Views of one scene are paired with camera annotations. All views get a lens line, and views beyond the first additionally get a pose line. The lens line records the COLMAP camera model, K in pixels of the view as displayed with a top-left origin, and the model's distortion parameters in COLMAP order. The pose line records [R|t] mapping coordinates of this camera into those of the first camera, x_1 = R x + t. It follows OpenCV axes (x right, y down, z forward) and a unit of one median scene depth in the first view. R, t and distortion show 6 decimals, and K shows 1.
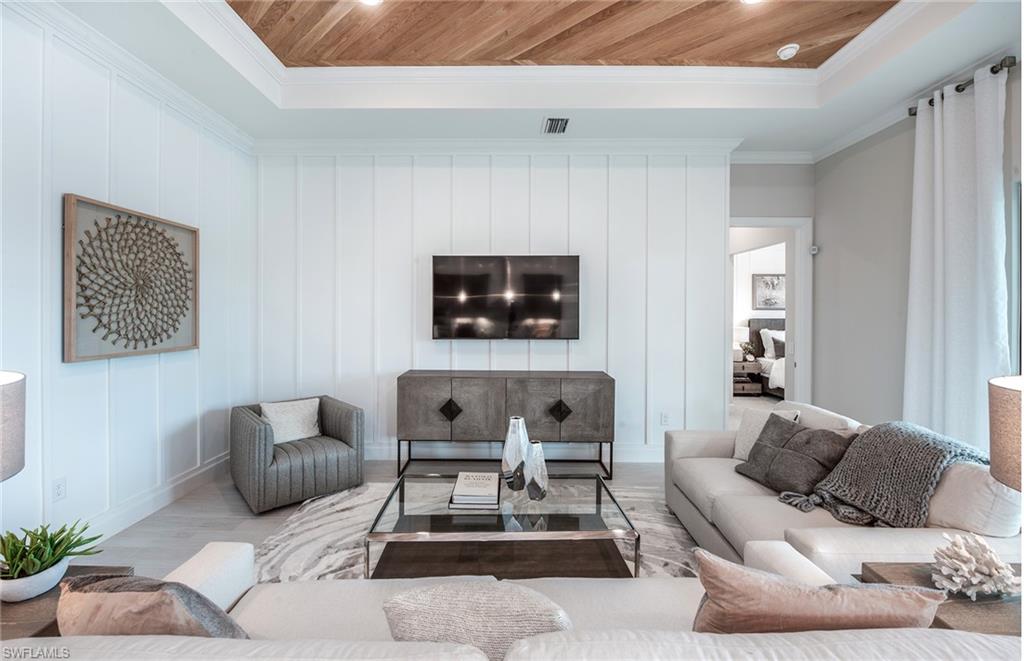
lens RADIAL K [[427.1, 0, 511.8], [0, 427.1, 312.4], [0, 0, 1]] dist [-0.001591, -0.000734]
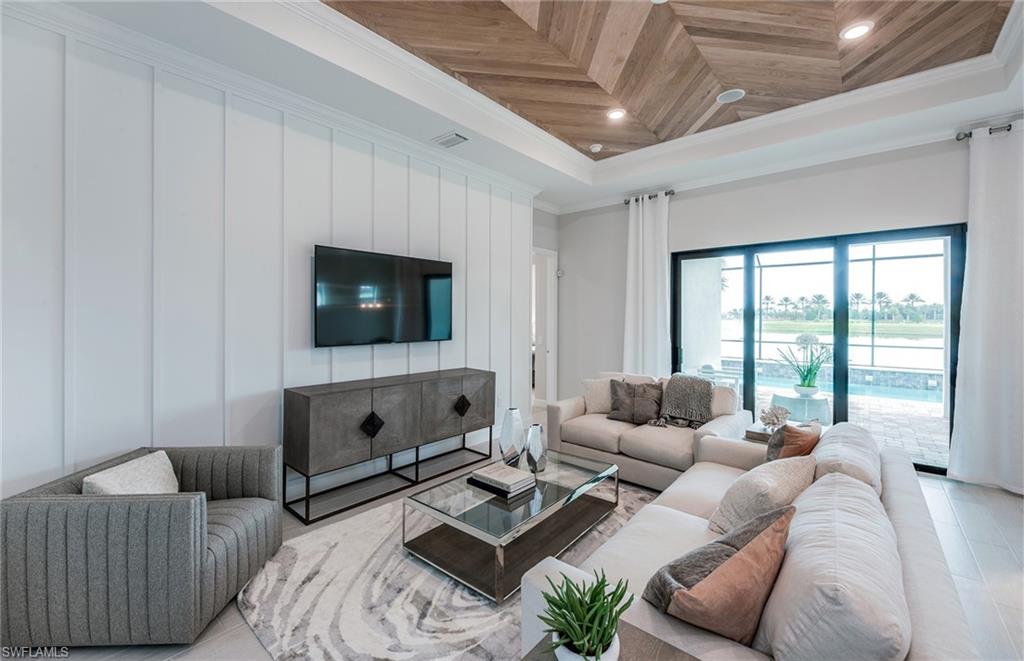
lens RADIAL K [[427.1, 0, 511.9], [0, 427.1, 313.9], [0, 0, 1]] dist [-0.001591, -0.000734]
pose [[0.636773, 0.004611, 0.771037, -0.642029], [-0.002332, 0.999989, -0.004055, 0.000947], [-0.771048, 0.000784, 0.636777, 0.210668]]
